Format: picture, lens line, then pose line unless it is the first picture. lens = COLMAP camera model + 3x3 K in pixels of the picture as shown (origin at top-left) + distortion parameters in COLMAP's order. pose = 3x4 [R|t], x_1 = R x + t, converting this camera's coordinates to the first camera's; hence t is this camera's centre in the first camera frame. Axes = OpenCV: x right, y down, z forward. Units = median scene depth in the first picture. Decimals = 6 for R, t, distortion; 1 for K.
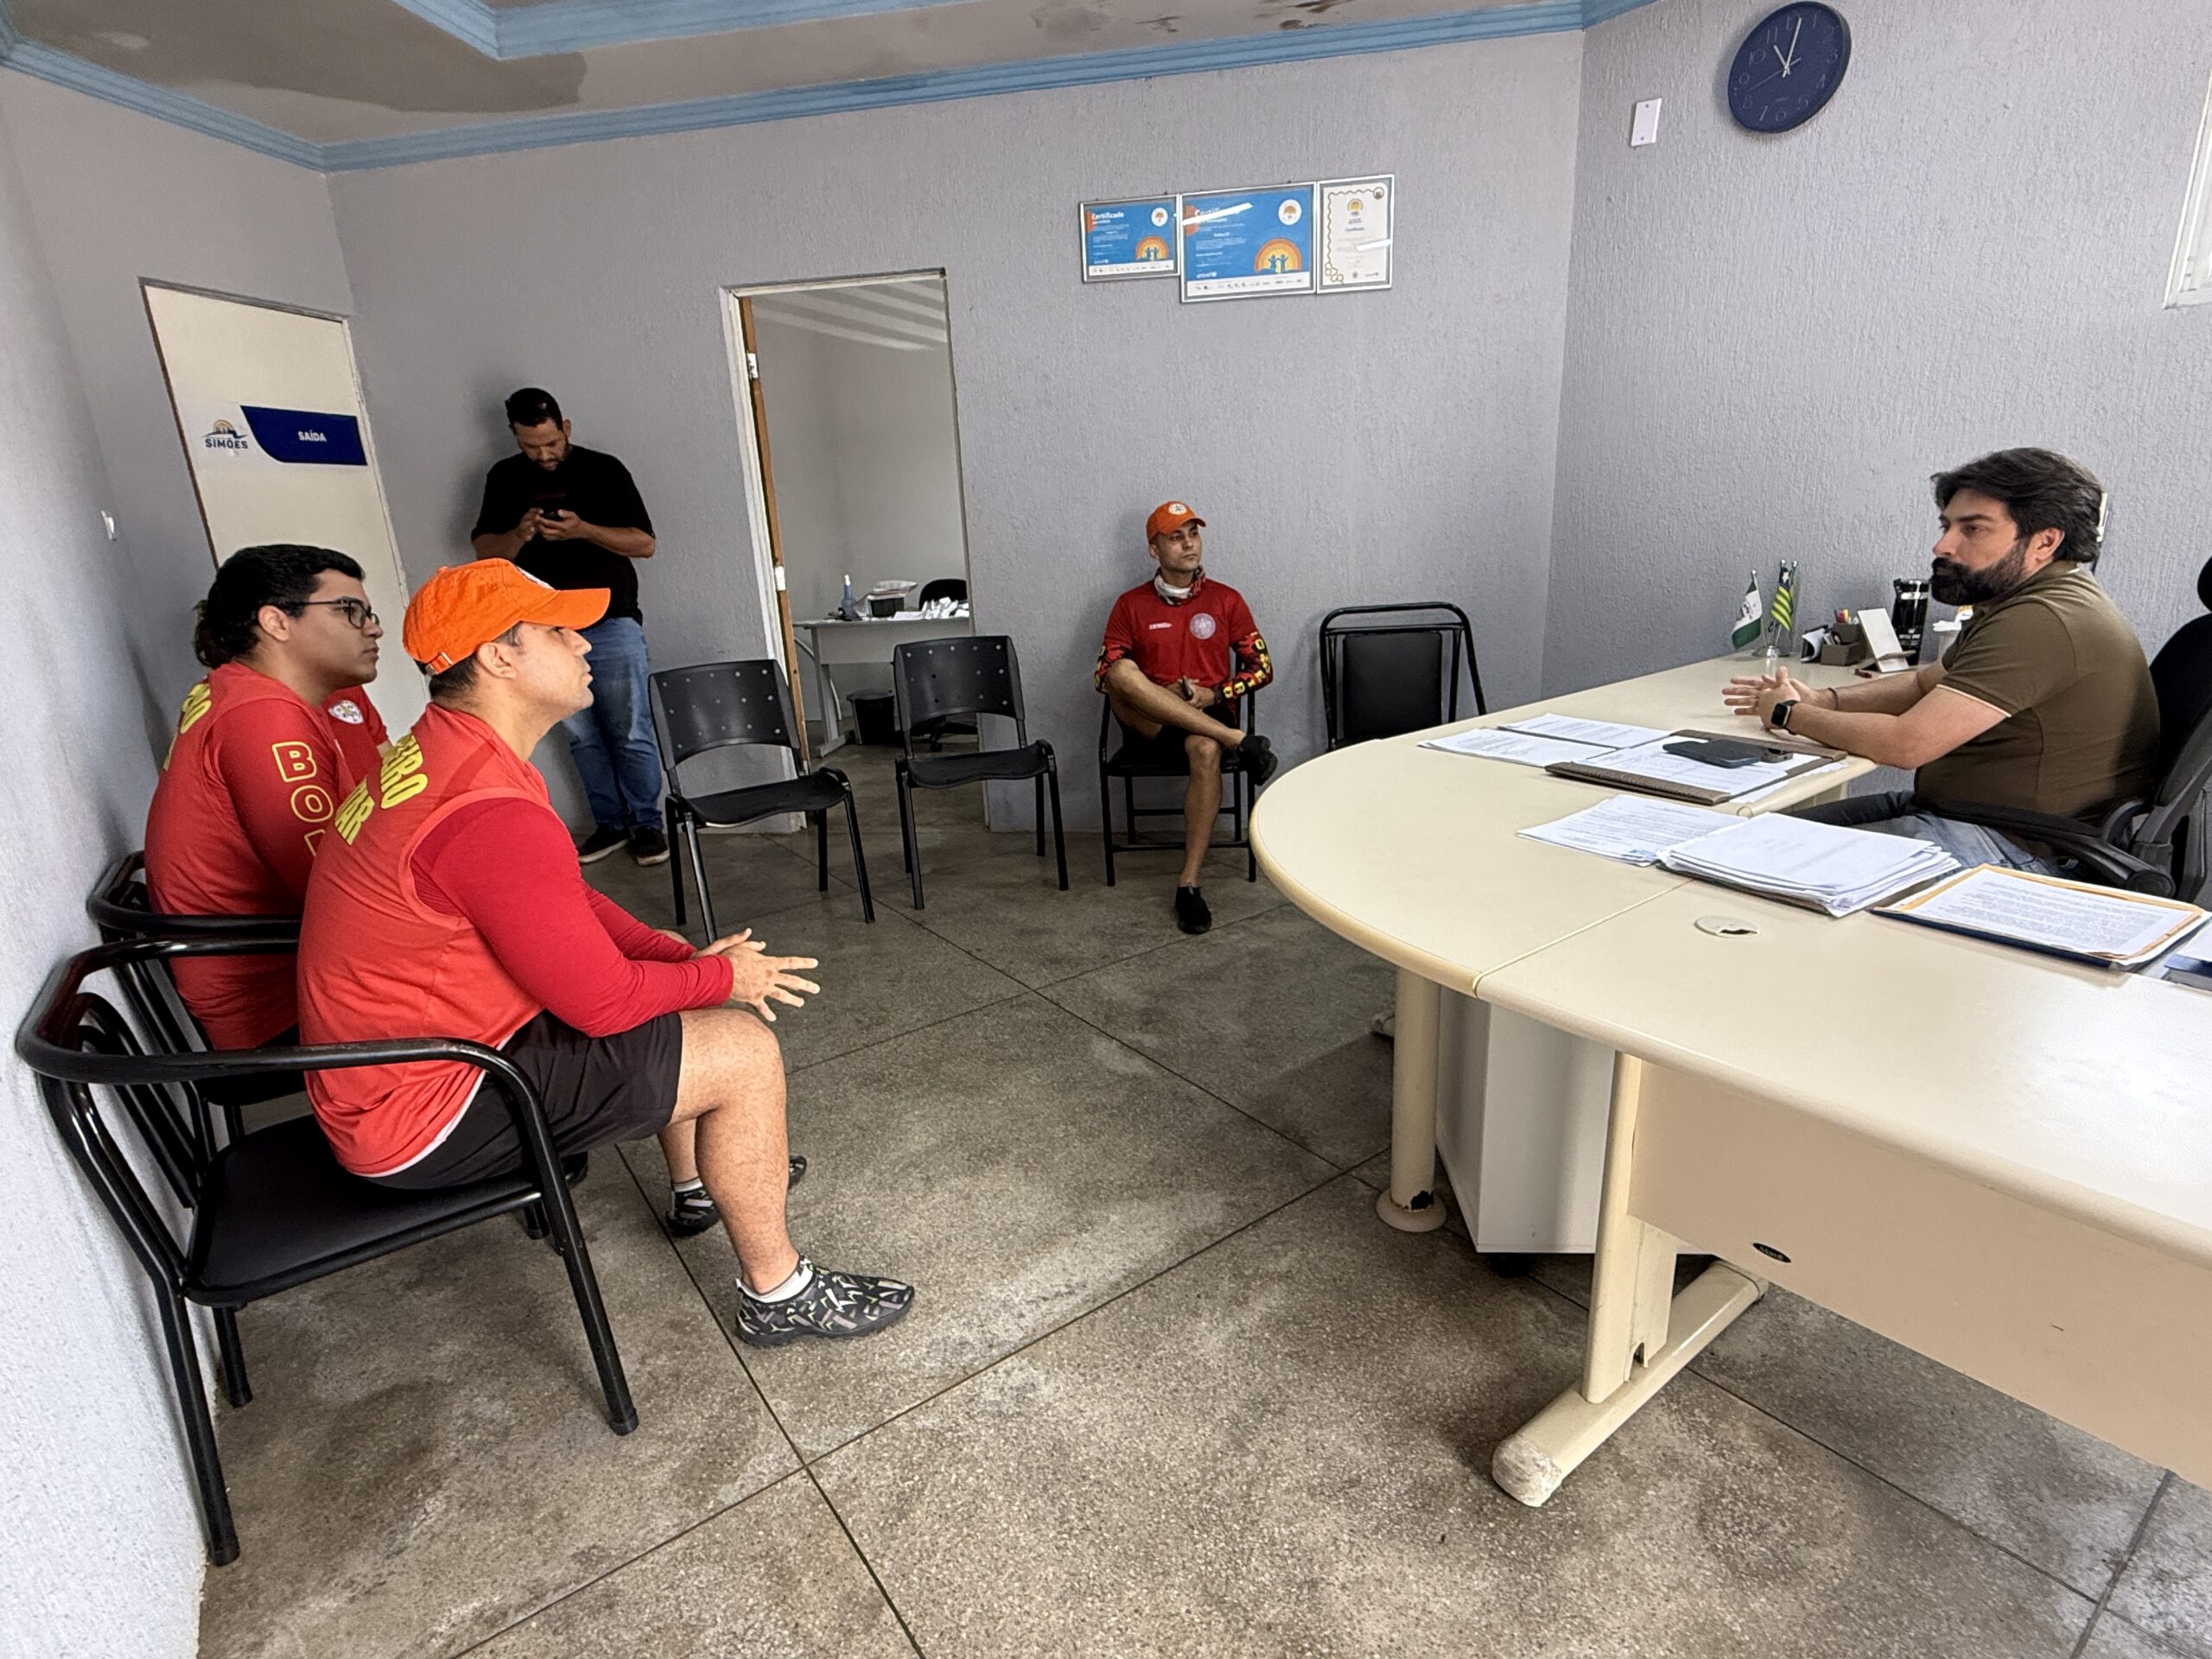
lens RADIAL K [[1113.5, 0, 1100.8], [0, 1113.5, 828.9], [0, 0, 1]] dist [0.002138, -0.000293]
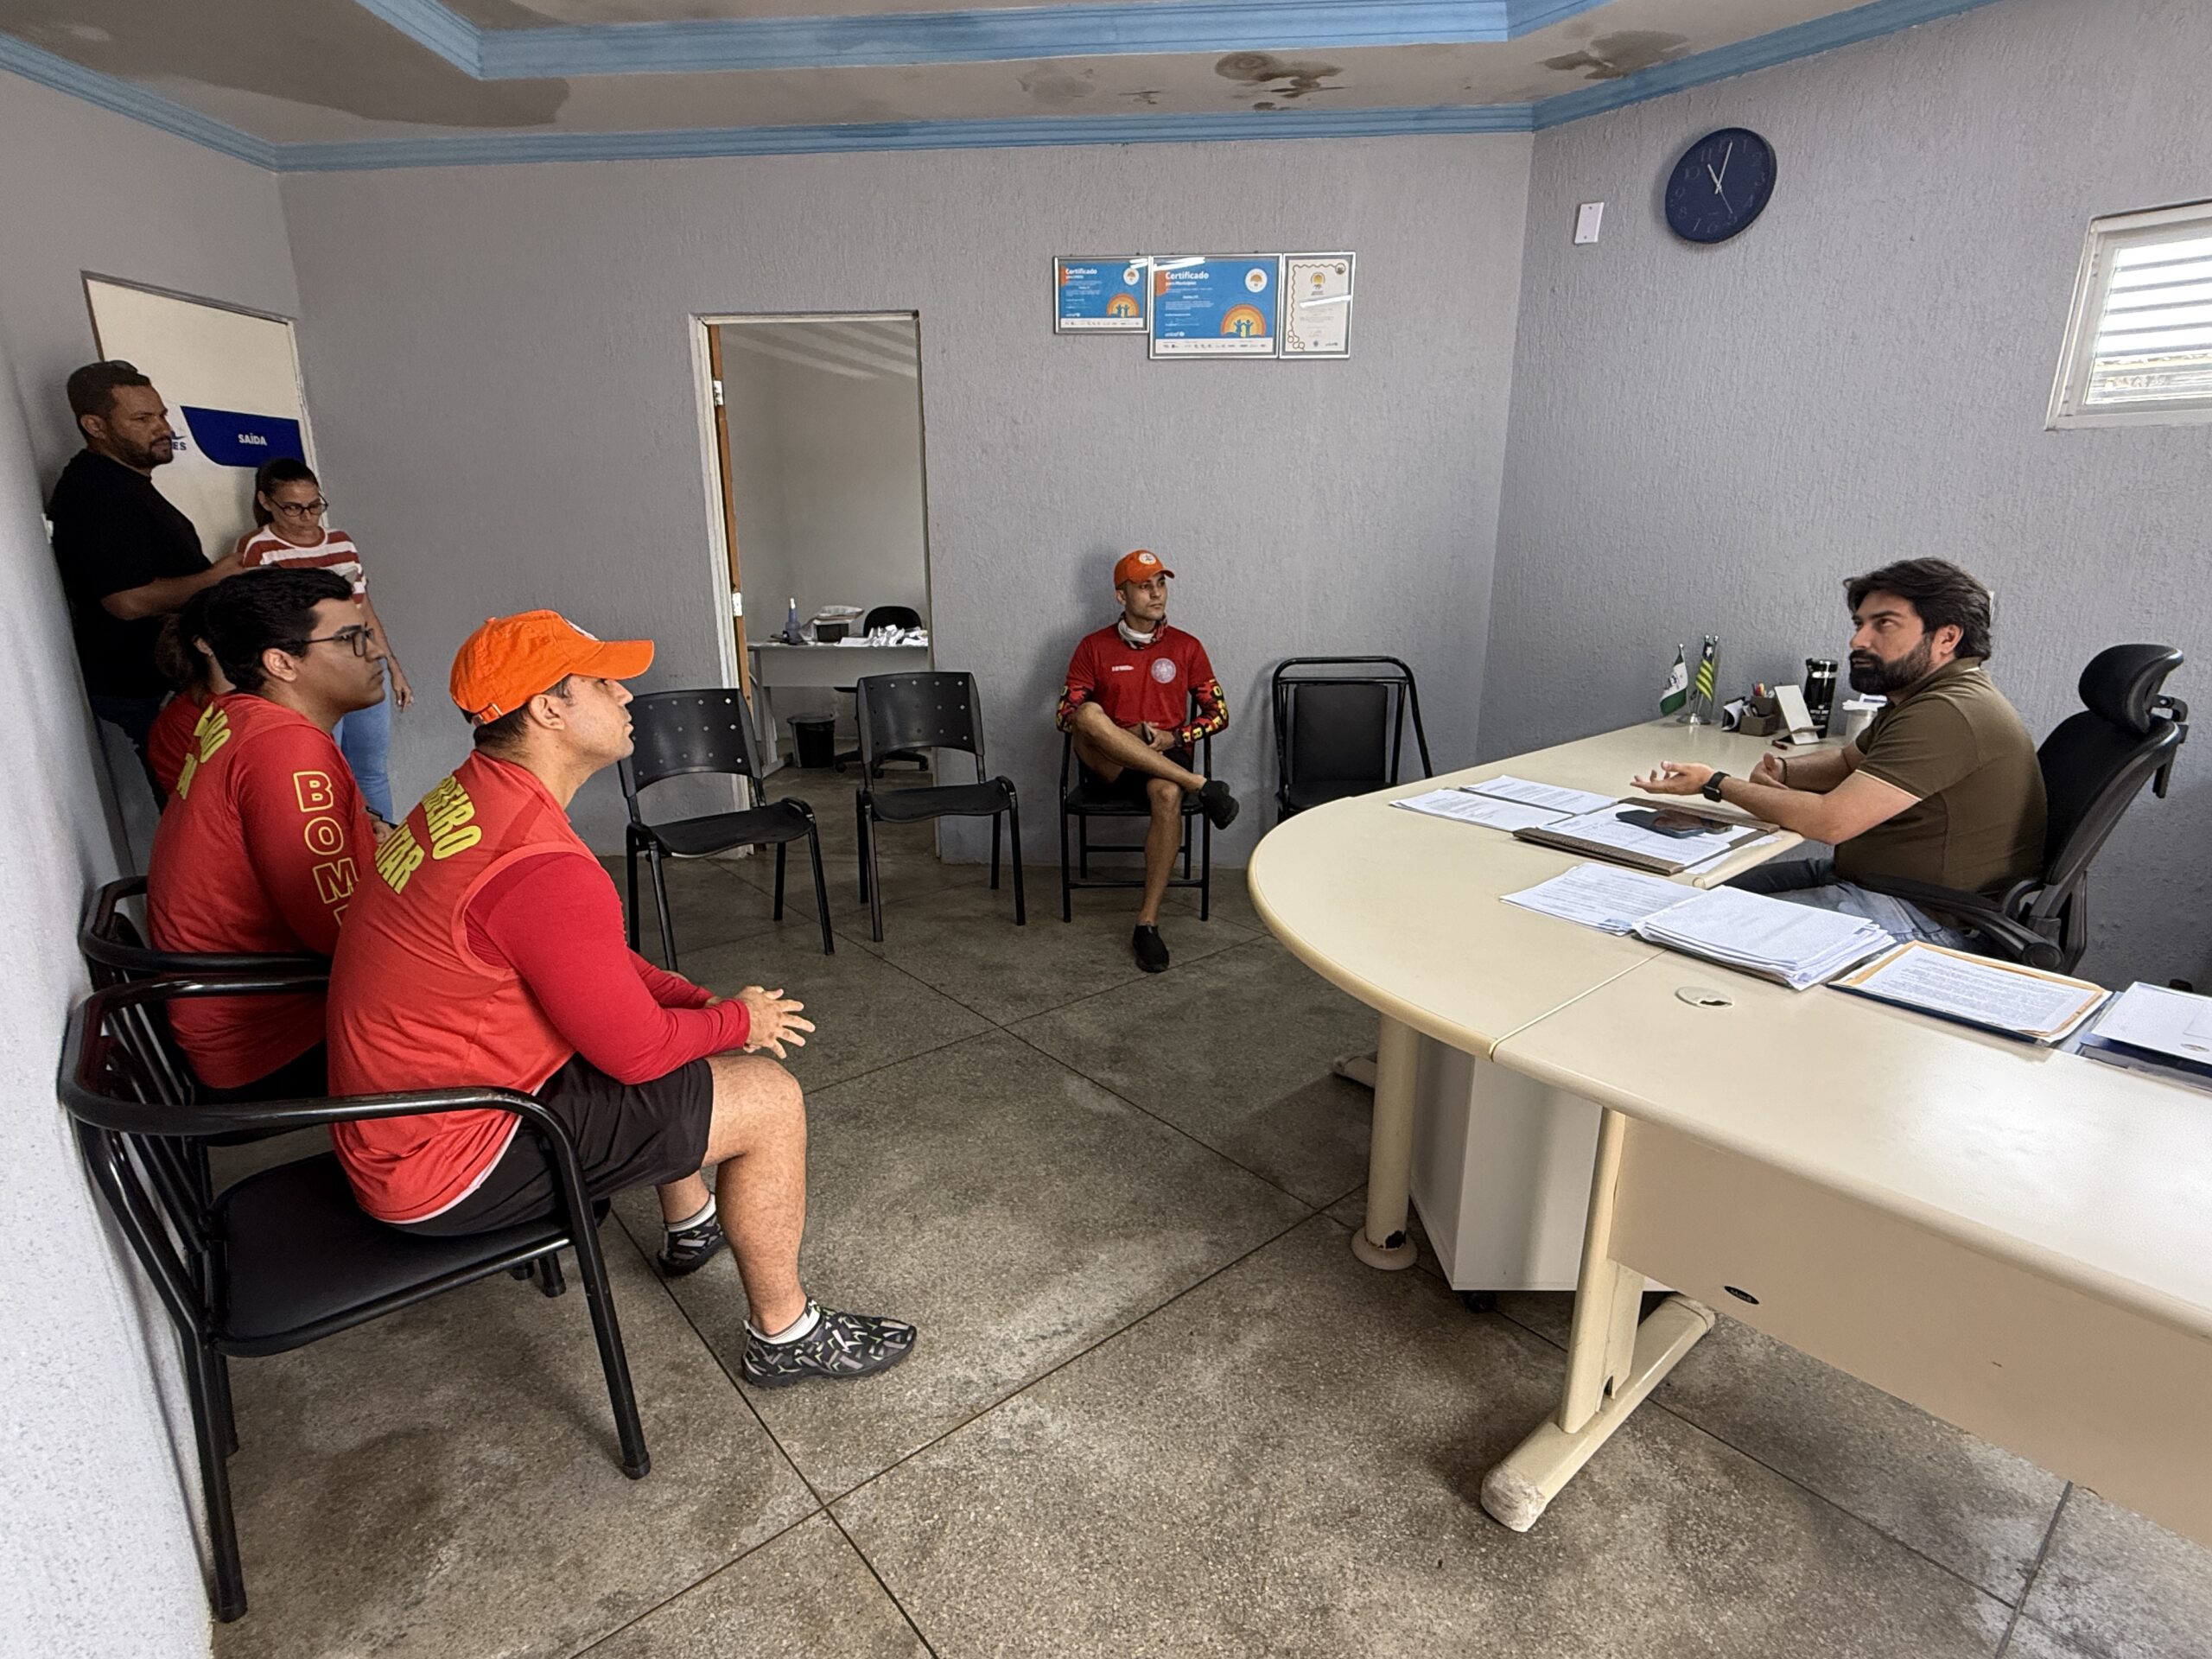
lens RADIAL K [[1112.9, 0, 1095.9], [0, 1112.9, 828.6], [0, 0, 1]] dist [0.001926, -0.000152]
pose [[0.996569, 0.027148, 0.078192, -0.076418], [-0.025736, 0.999488, -0.019007, -0.025175], [-0.078668, 0.016929, 0.996757, -0.032997]]
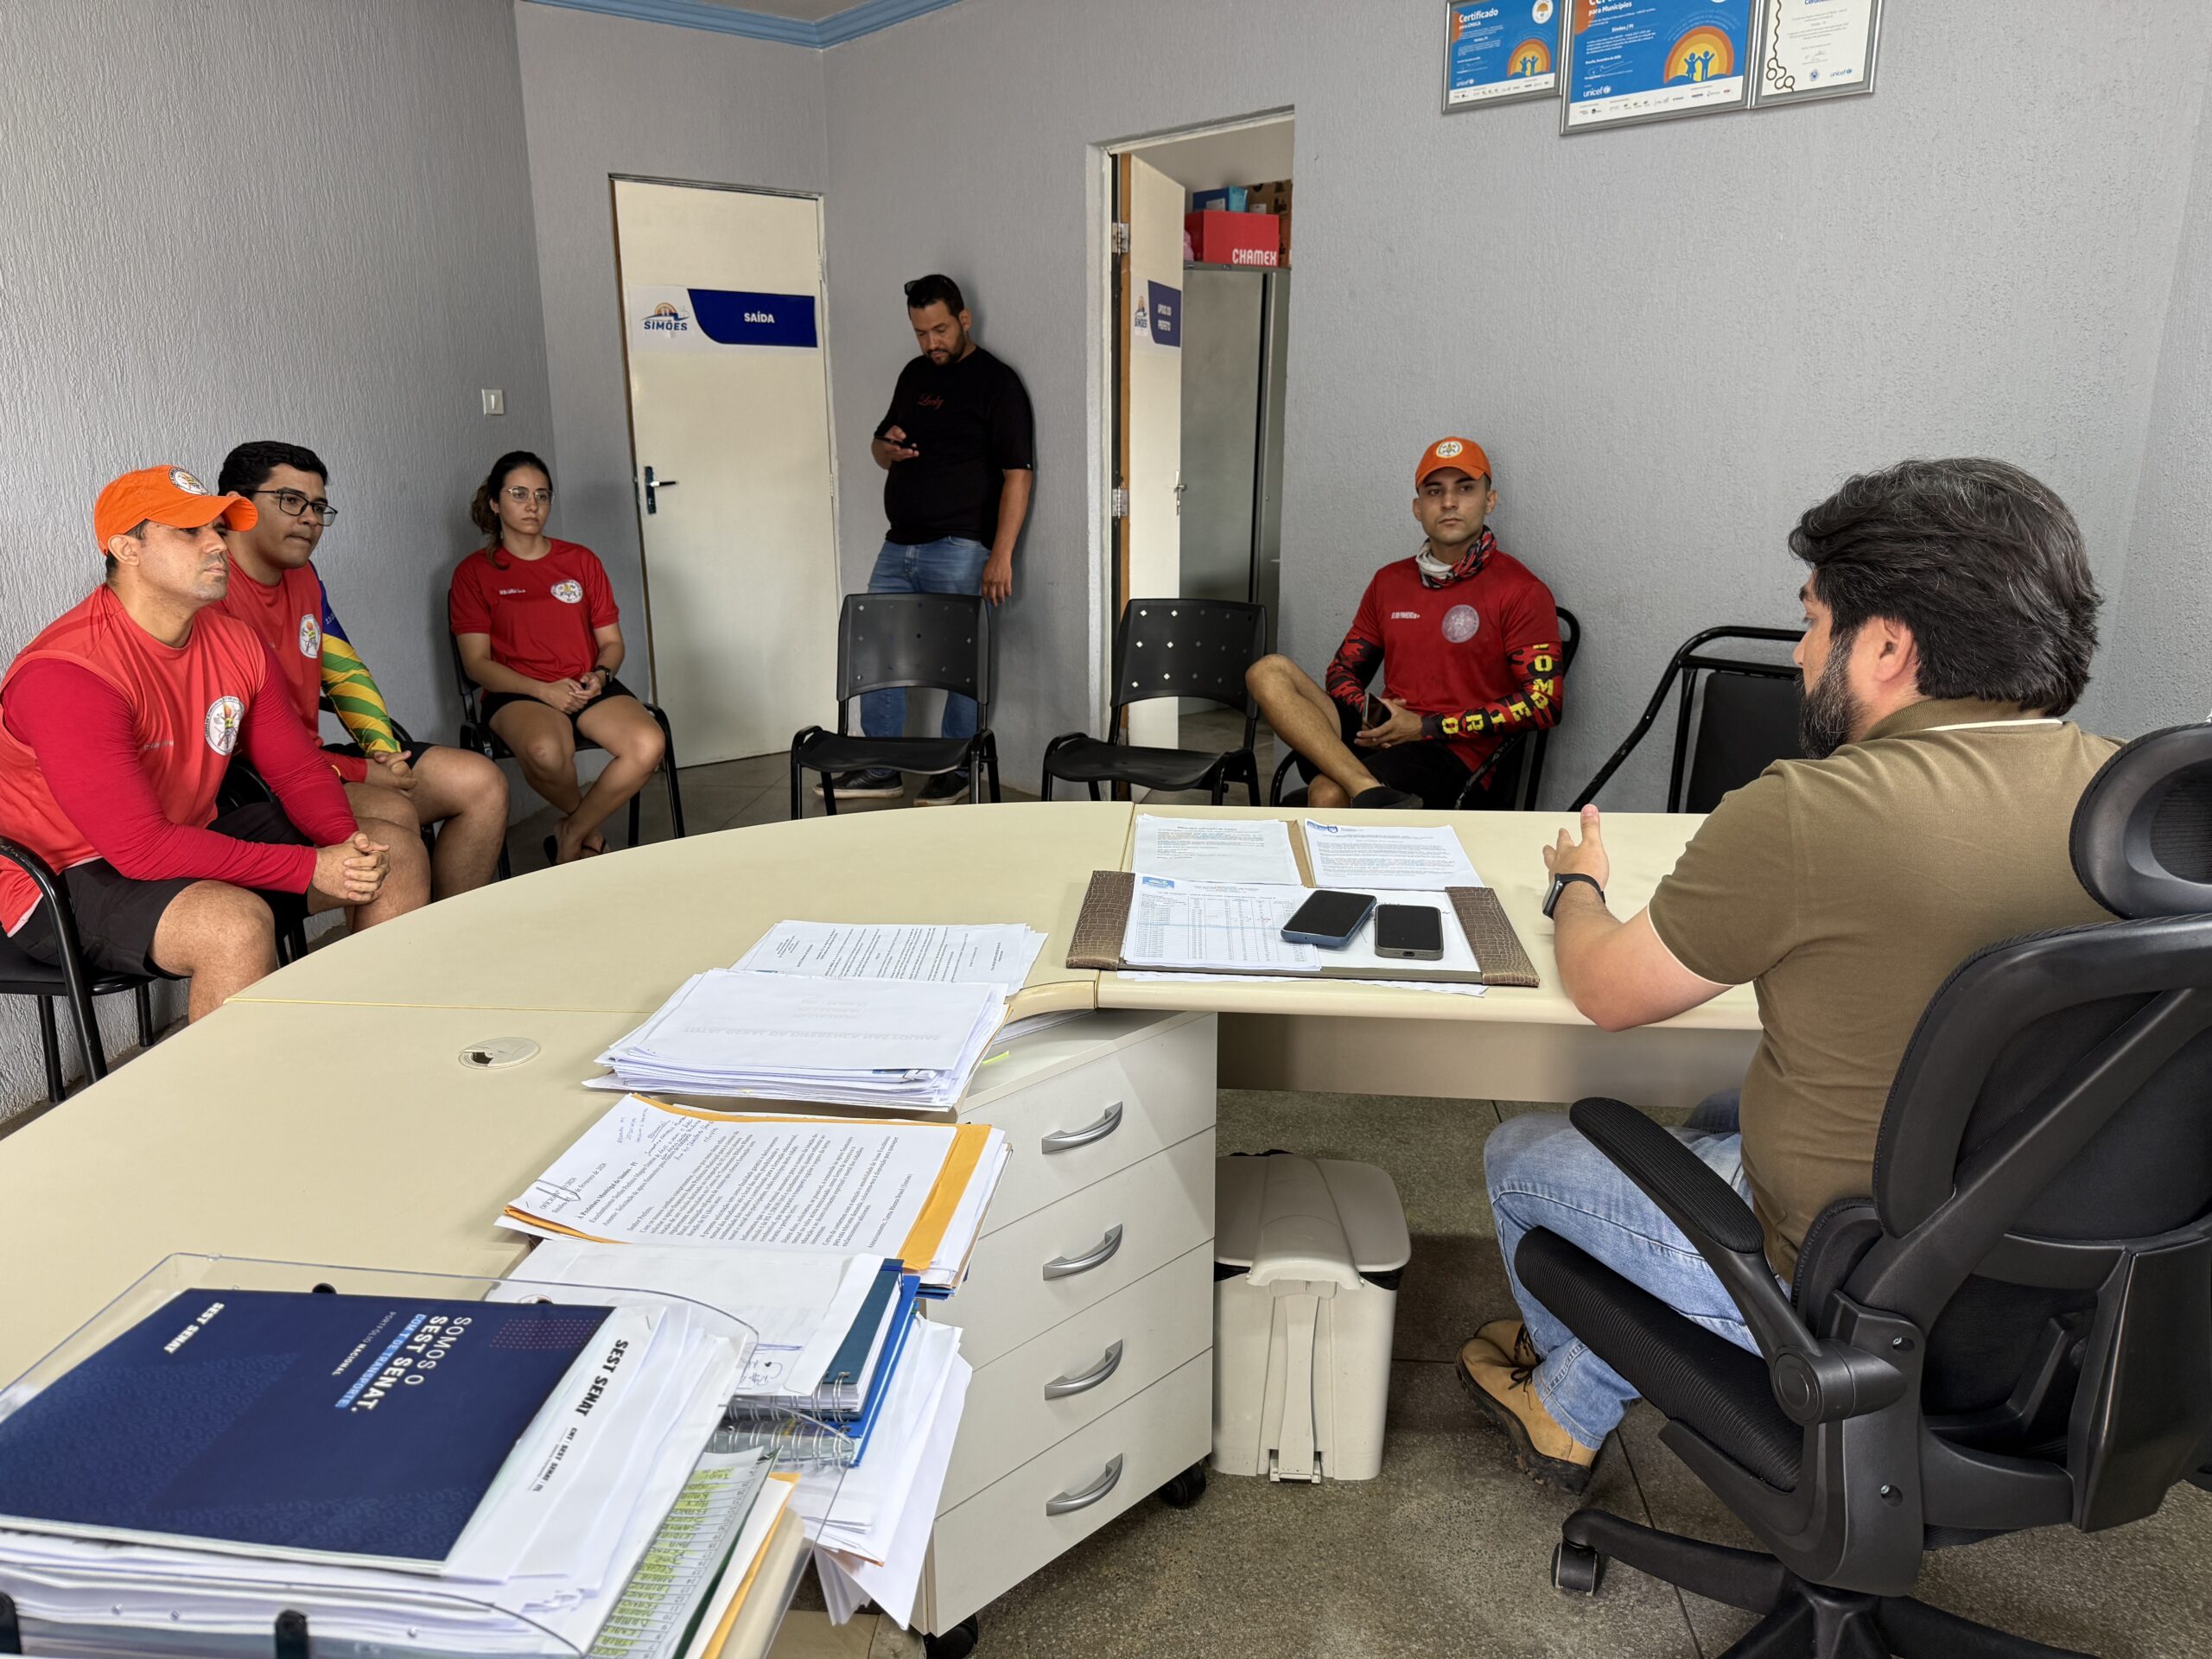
lens RADIAL K [[1576.6, 0, 1093.9], [0, 1576.6, 834.0], [0, 0, 1]] dist [-0.001962, -0.008888]
pose [[0.752914, 0.217451, -0.621157, 0.878354], [-0.220531, 0.972630, 0.073184, -0.132028], [0.620070, 0.081883, 0.780262, 0.231998]]
